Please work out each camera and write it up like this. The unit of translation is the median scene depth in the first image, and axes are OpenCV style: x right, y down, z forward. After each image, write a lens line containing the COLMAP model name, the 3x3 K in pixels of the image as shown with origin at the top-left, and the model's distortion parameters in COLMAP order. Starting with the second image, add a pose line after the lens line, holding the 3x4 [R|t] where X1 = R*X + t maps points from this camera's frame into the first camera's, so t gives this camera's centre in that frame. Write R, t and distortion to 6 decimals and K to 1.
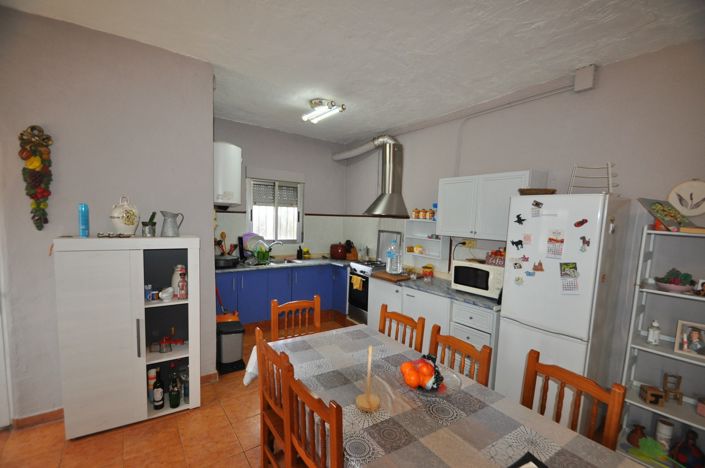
lens RADIAL K [[306.7, 0, 351.1], [0, 306.7, 238.0], [0, 0, 1]] dist [0.000551, -0.000006]
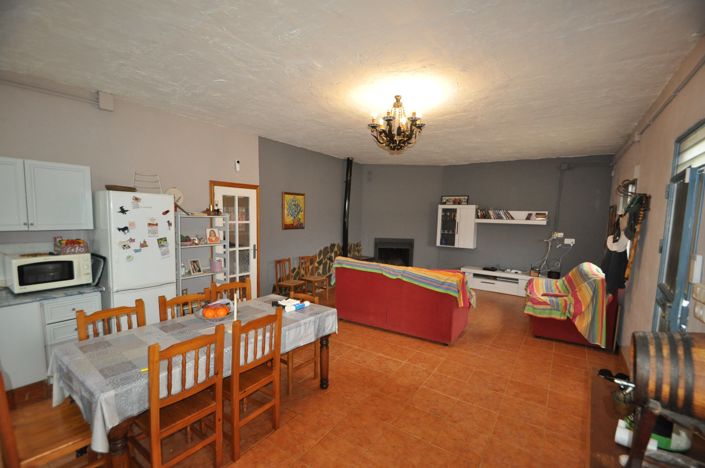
lens RADIAL K [[306.7, 0, 352.9], [0, 306.7, 237.0], [0, 0, 1]] dist [0.000551, -0.000006]
pose [[-0.365129, -0.100598, 0.925506, -1.009712], [0.036704, 0.991816, 0.122286, -0.073223], [-0.930233, 0.078620, -0.358449, 0.601684]]
